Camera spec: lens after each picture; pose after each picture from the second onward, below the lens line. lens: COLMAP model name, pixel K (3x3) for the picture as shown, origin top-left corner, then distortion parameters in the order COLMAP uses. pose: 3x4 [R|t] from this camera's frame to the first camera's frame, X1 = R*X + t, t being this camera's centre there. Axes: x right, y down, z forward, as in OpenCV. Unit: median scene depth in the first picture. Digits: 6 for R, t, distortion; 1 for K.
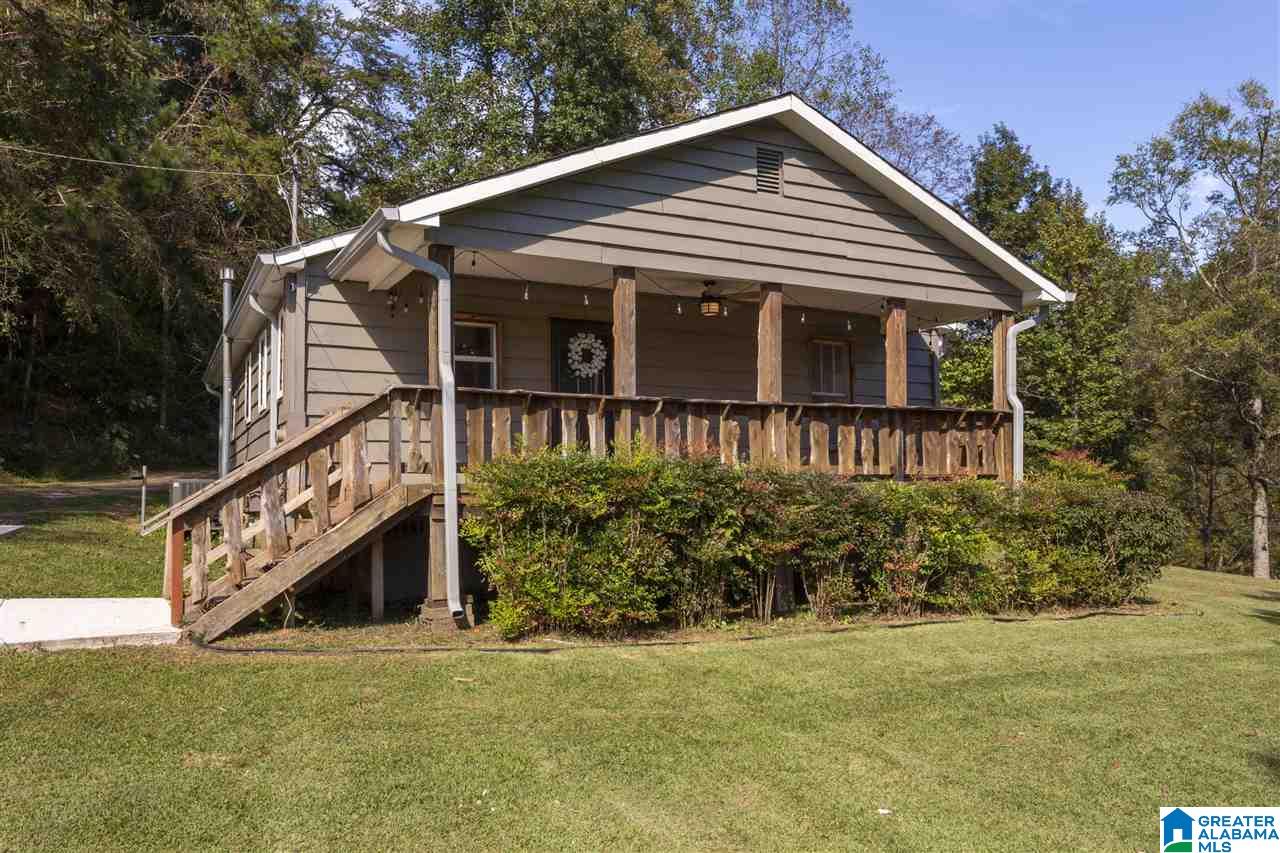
lens RADIAL K [[1019.3, 0, 623.2], [0, 1019.3, 471.0], [0, 0, 1]] dist [0.017082, 0.001452]
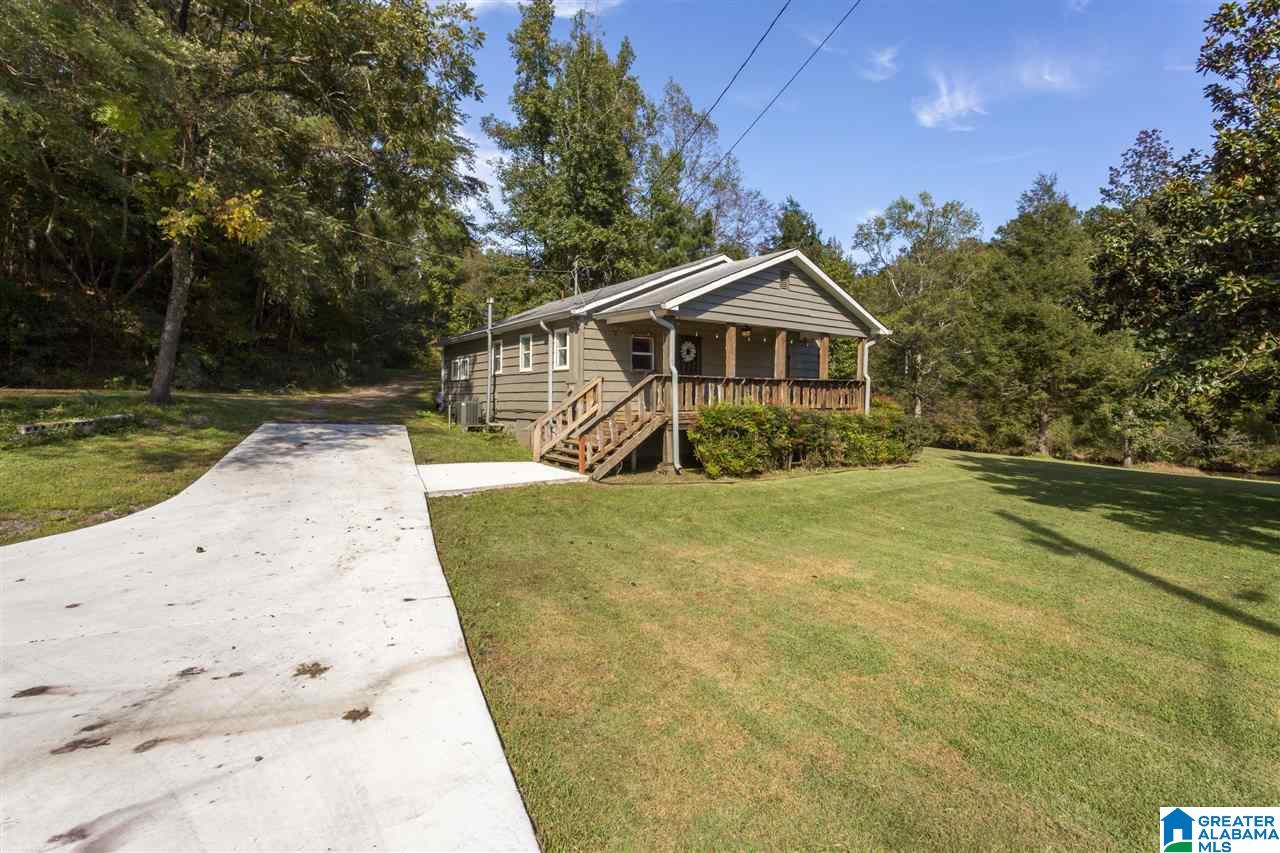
lens RADIAL K [[626.6, 0, 630.4], [0, 626.6, 421.2], [0, 0, 1]] dist [-0.011373, 0.008238]
pose [[0.987696, 0.007444, 0.156210, -0.412712], [-0.018423, 0.997450, 0.068951, -0.060703], [-0.155298, -0.070981, 0.985314, -0.369650]]
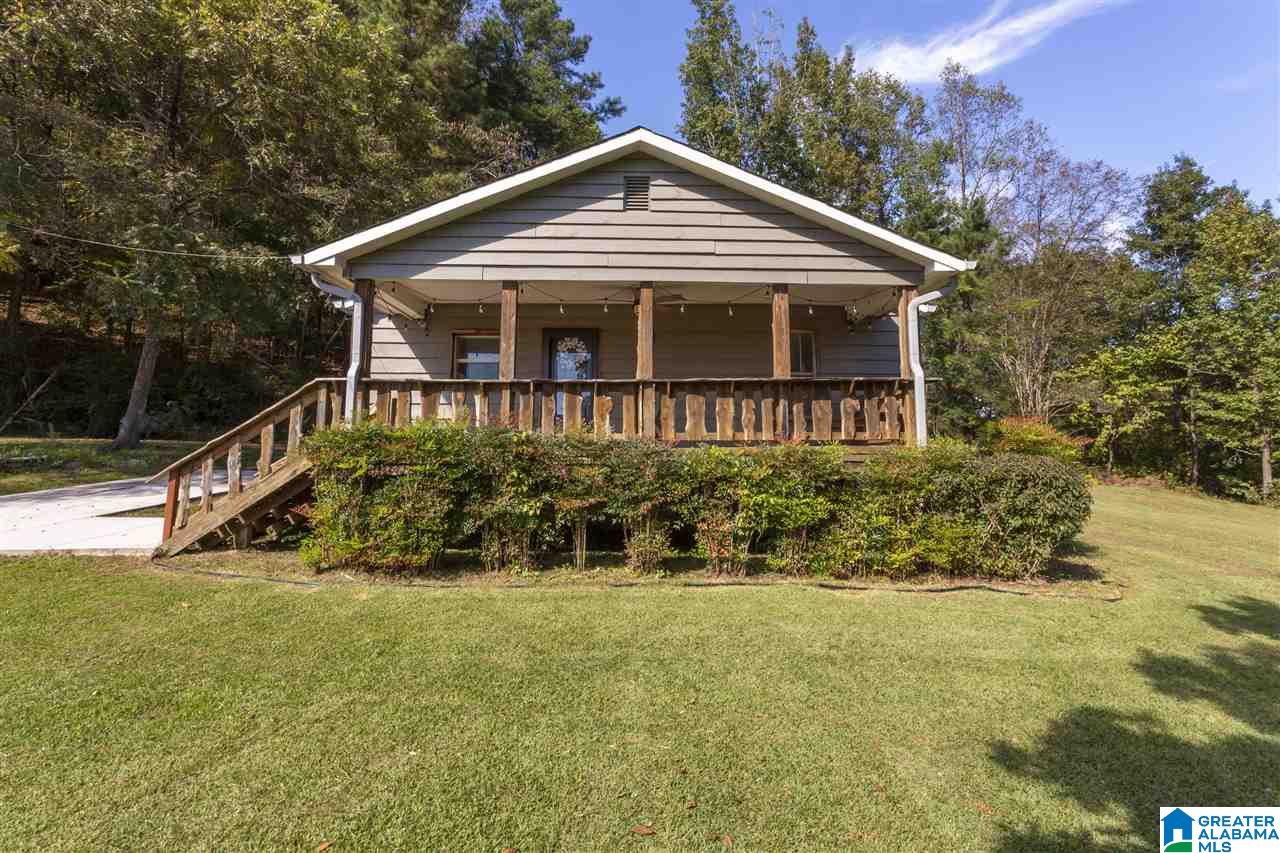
lens RADIAL K [[609.2, 0, 634.6], [0, 609.2, 383.5], [0, 0, 1]] dist [0.008656, 0.000358]
pose [[0.898904, -0.046856, -0.435633, 0.434573], [0.005698, 0.995431, -0.095309, 0.004646], [0.438109, 0.083192, 0.895064, 0.347236]]
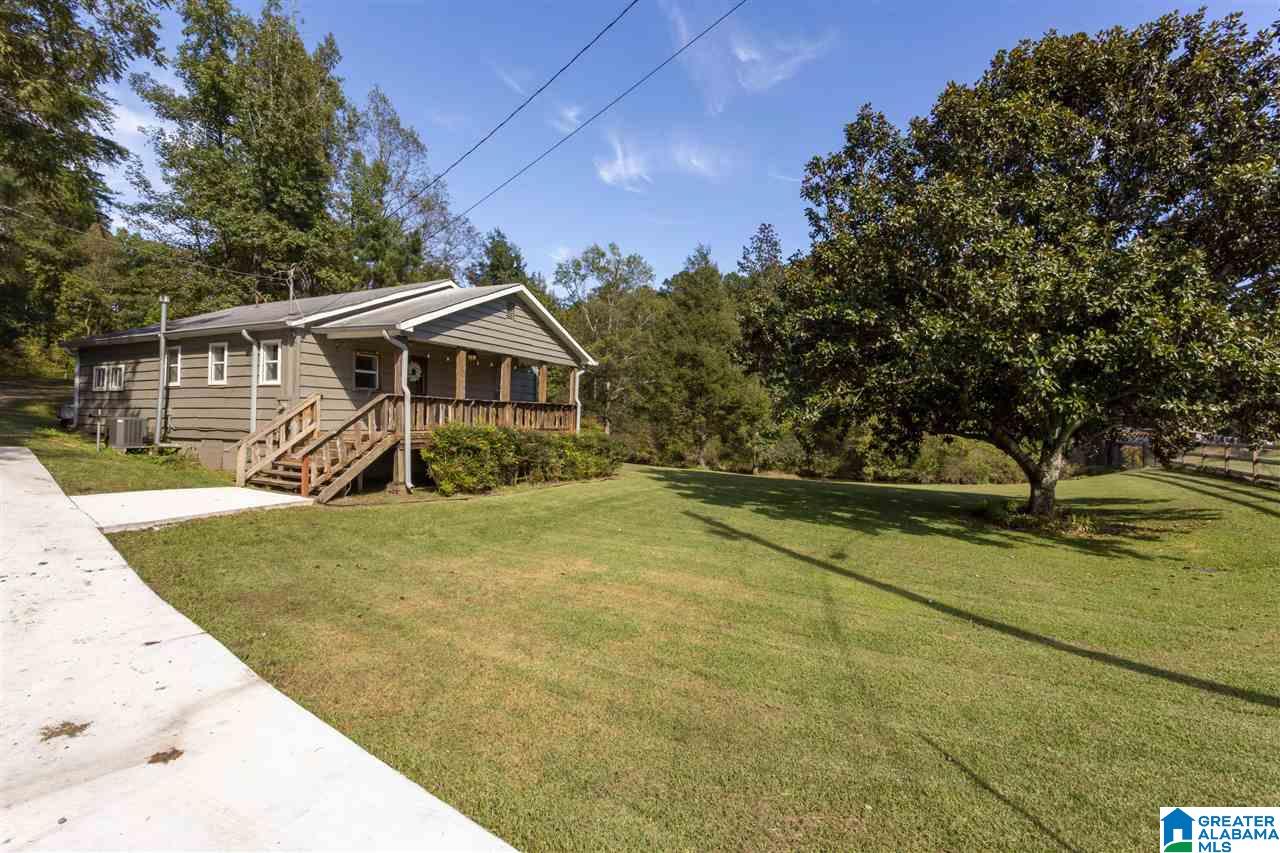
lens RADIAL K [[609.2, 0, 634.1], [0, 609.2, 421.6], [0, 0, 1]] dist [0.008656, 0.000358]
pose [[0.800975, 0.023772, 0.598225, -0.495680], [-0.046066, 0.998696, 0.021993, -0.062471], [-0.596922, -0.045173, 0.801026, -0.403336]]
